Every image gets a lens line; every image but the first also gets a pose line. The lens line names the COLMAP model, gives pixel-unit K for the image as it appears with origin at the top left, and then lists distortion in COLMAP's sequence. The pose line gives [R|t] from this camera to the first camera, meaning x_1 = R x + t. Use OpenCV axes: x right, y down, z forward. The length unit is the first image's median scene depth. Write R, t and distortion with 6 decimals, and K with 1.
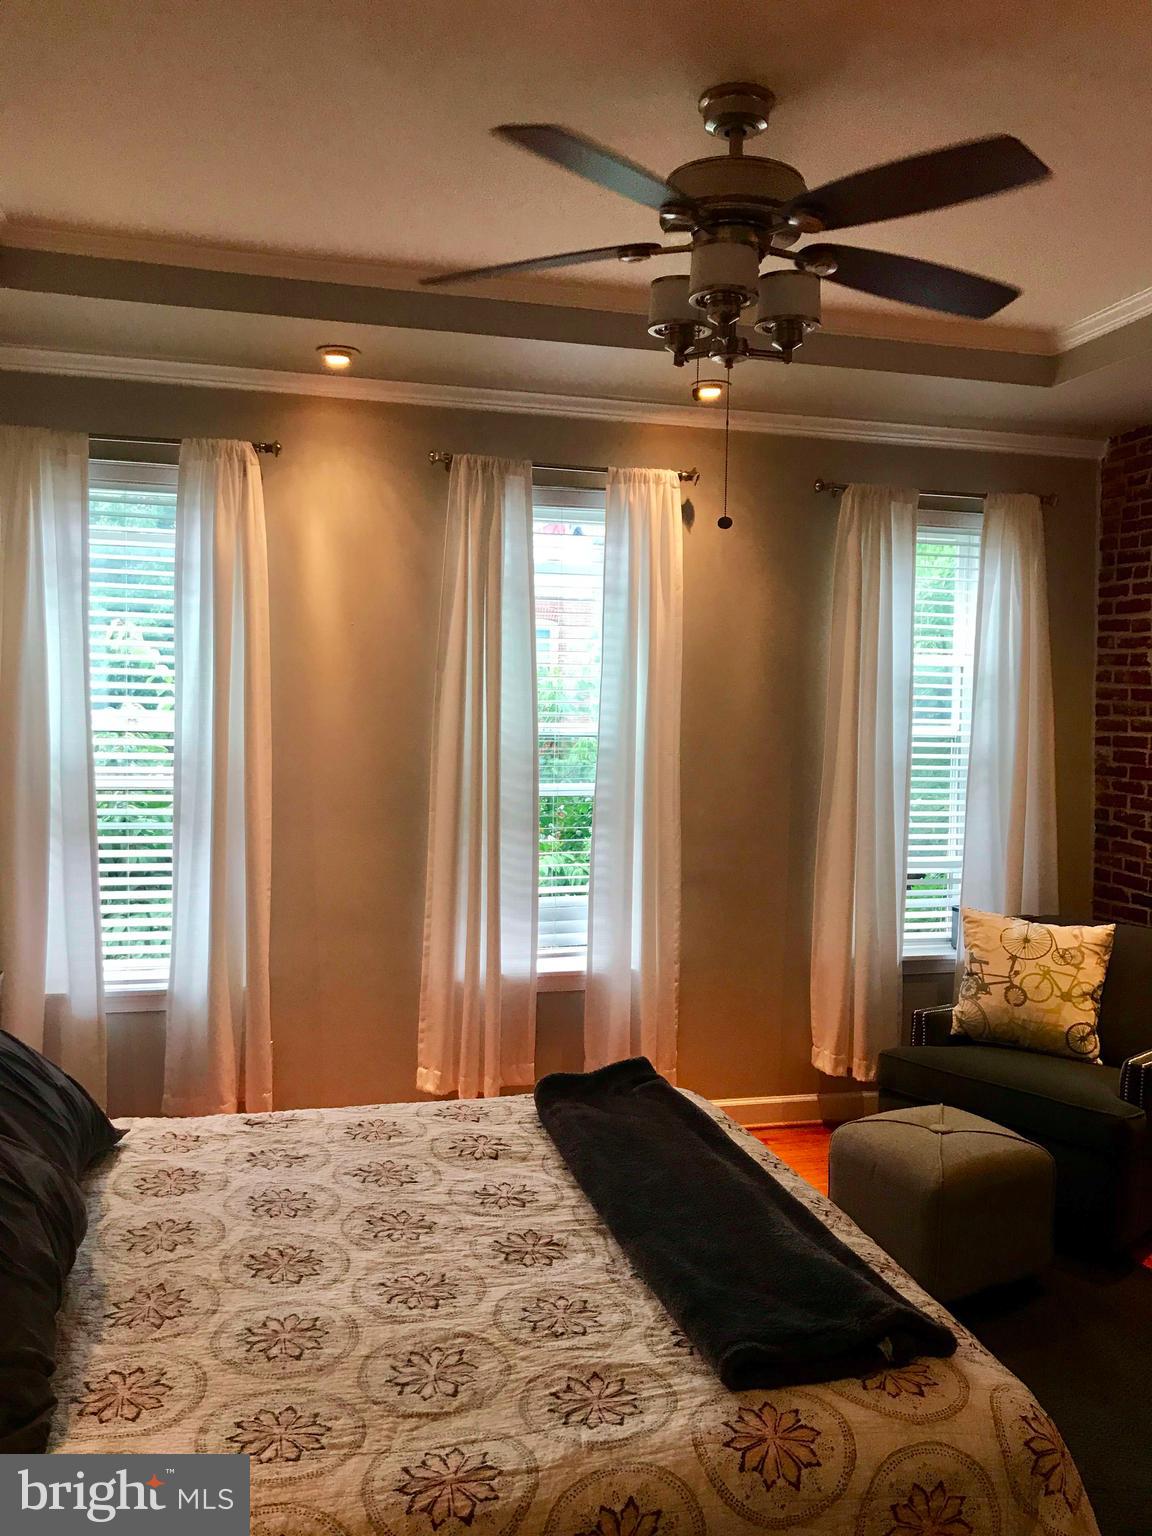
lens RADIAL K [[1261.8, 0, 576.0], [0, 1261.8, 768.0], [0, 0, 1]] dist [0.026064, -0.006850]
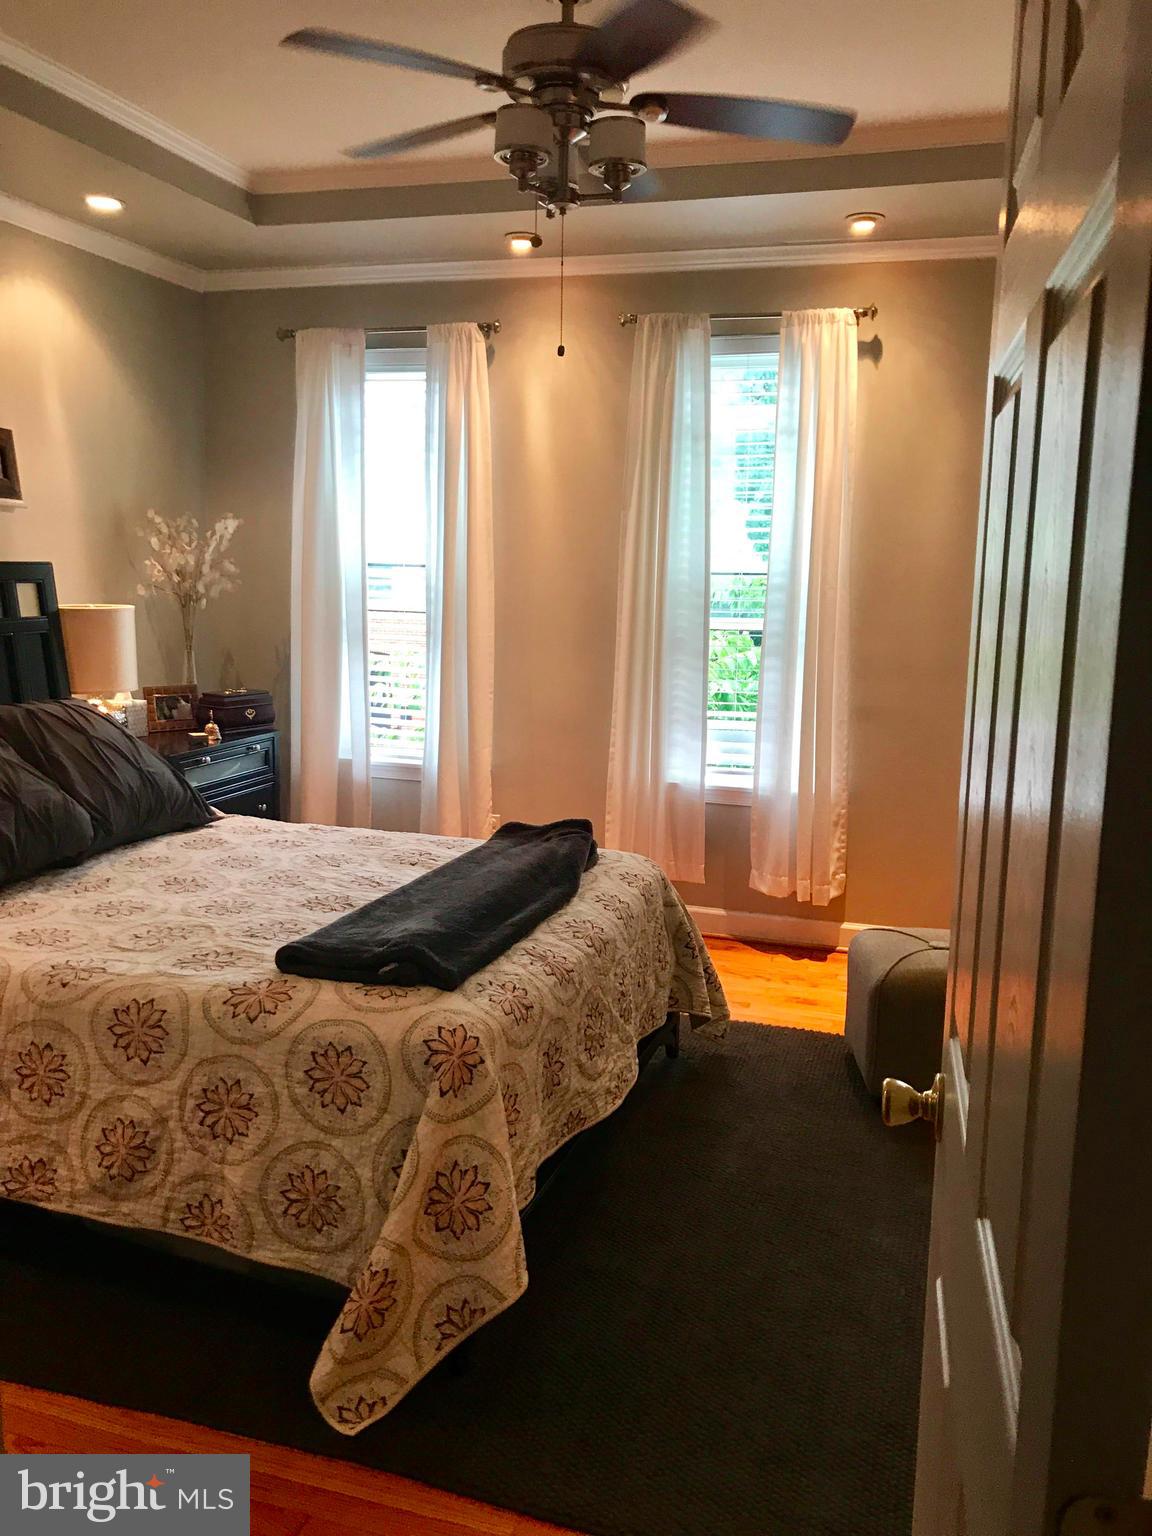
lens RADIAL K [[1261.8, 0, 576.0], [0, 1261.8, 768.0], [0, 0, 1]] dist [0.026064, -0.006850]
pose [[0.843761, 0.082906, -0.530277, 0.524510], [-0.039602, 0.994921, 0.092538, 0.054432], [0.535256, -0.057080, 0.842759, -0.002477]]
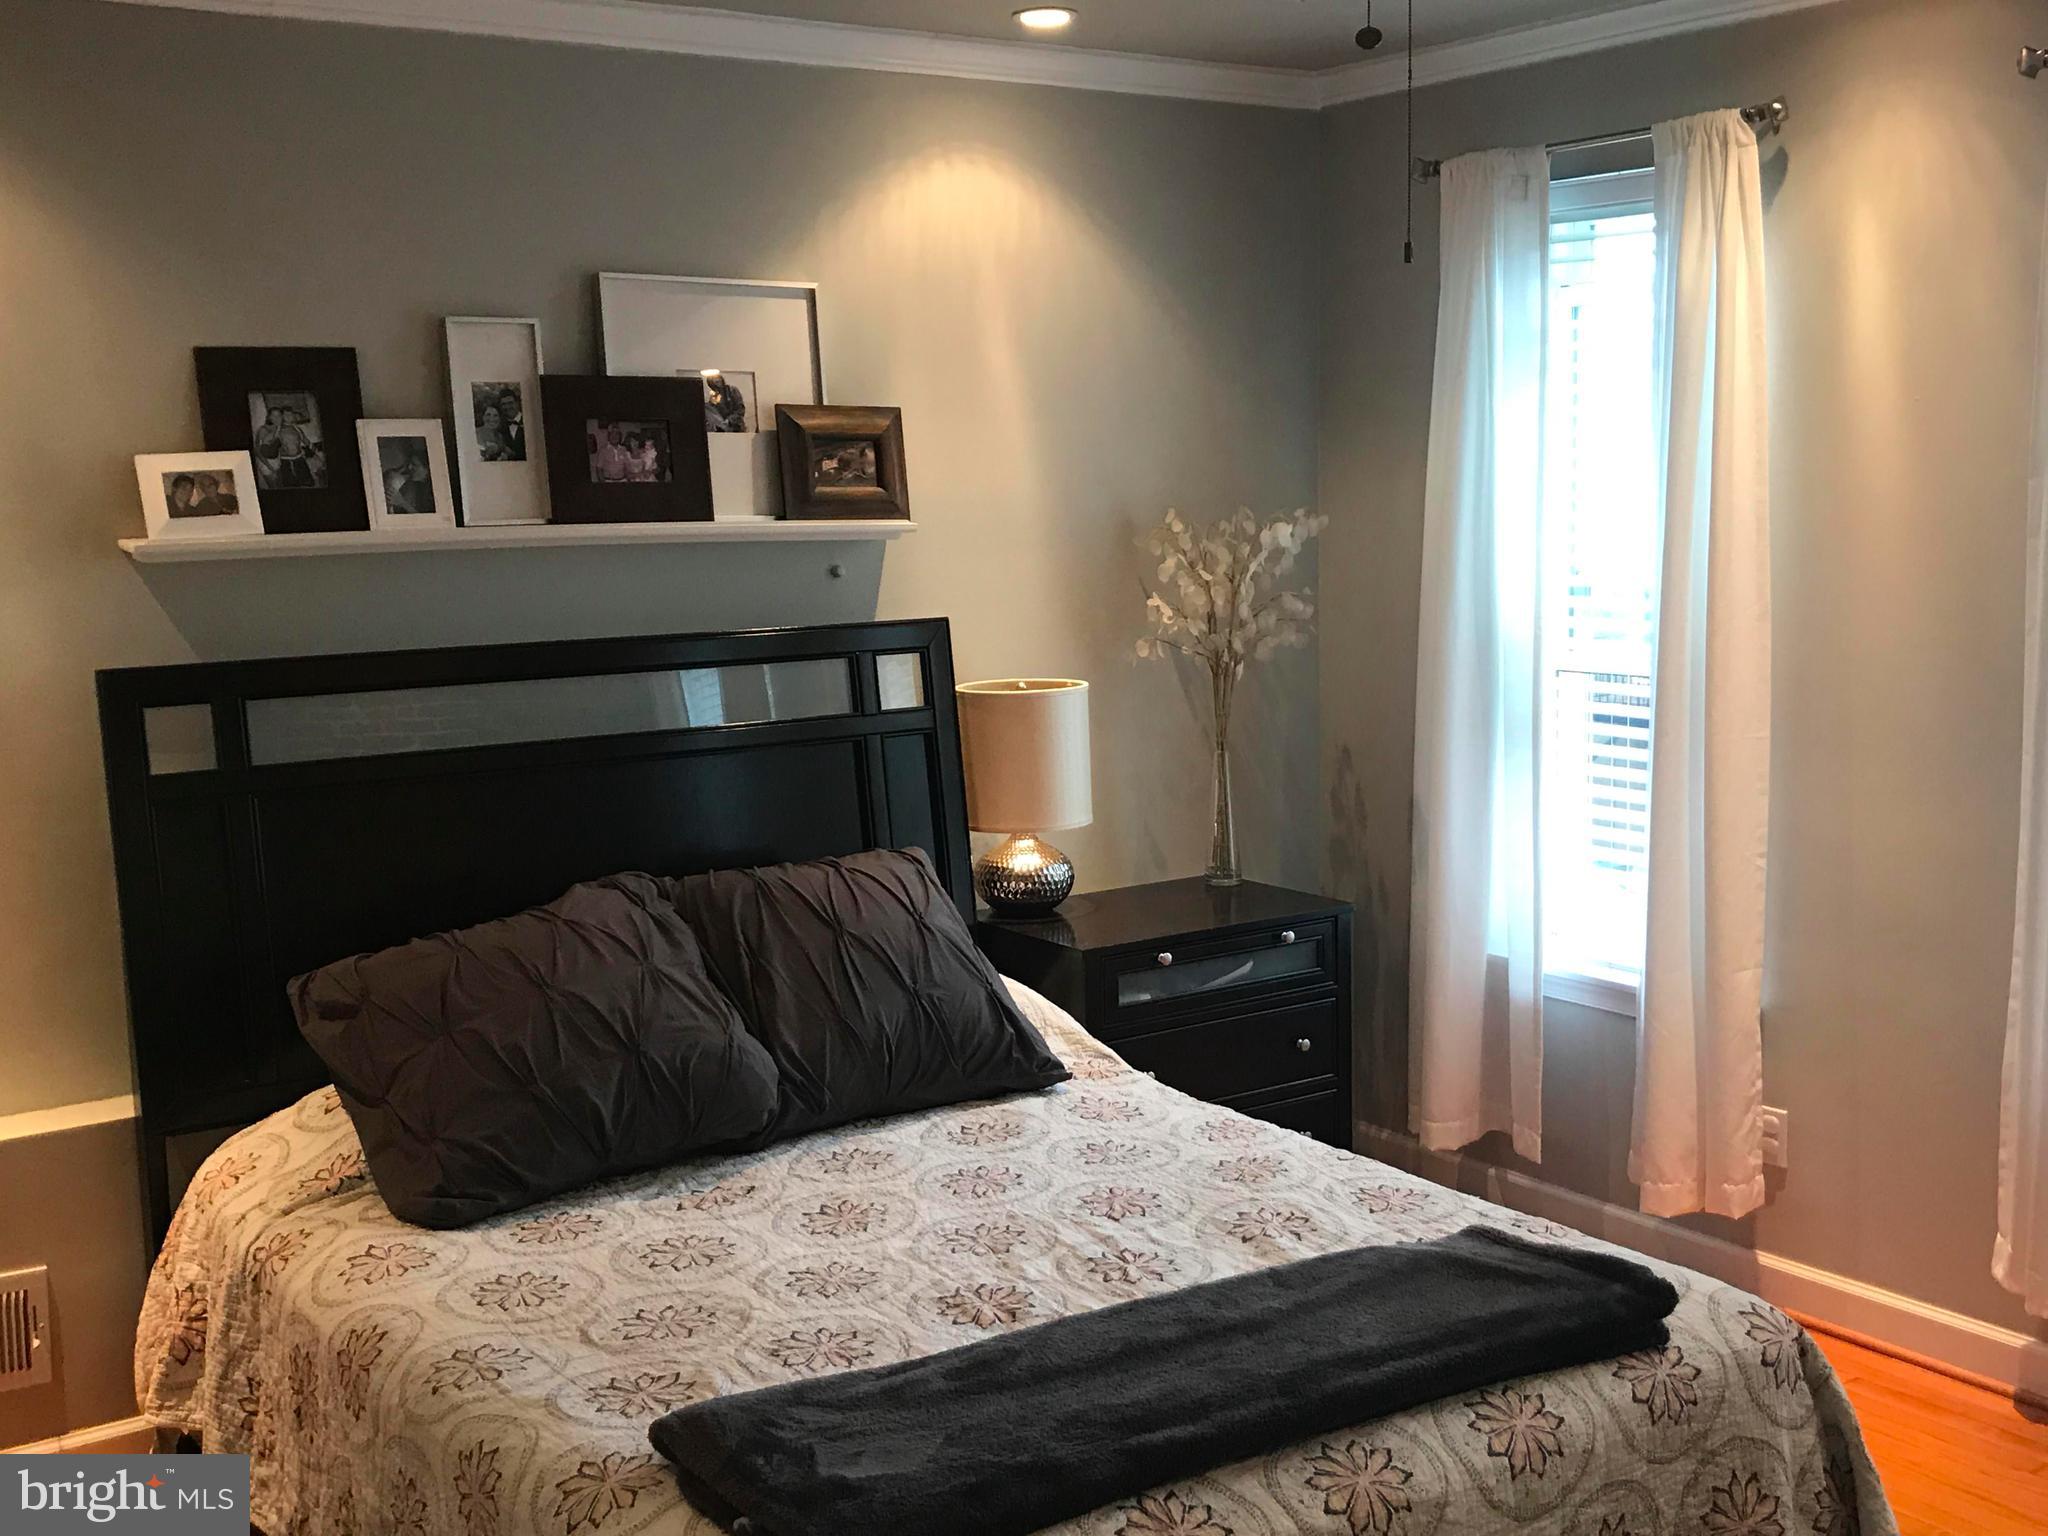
lens RADIAL K [[2272.3, 0, 1105.9], [0, 2272.3, 826.2], [0, 0, 1]] dist [0.092106, -0.351015]
pose [[0.357976, 0.117700, -0.926283, 0.702244], [-0.031633, 0.992983, 0.113950, -0.034811], [0.933195, -0.011490, 0.359187, 0.338022]]
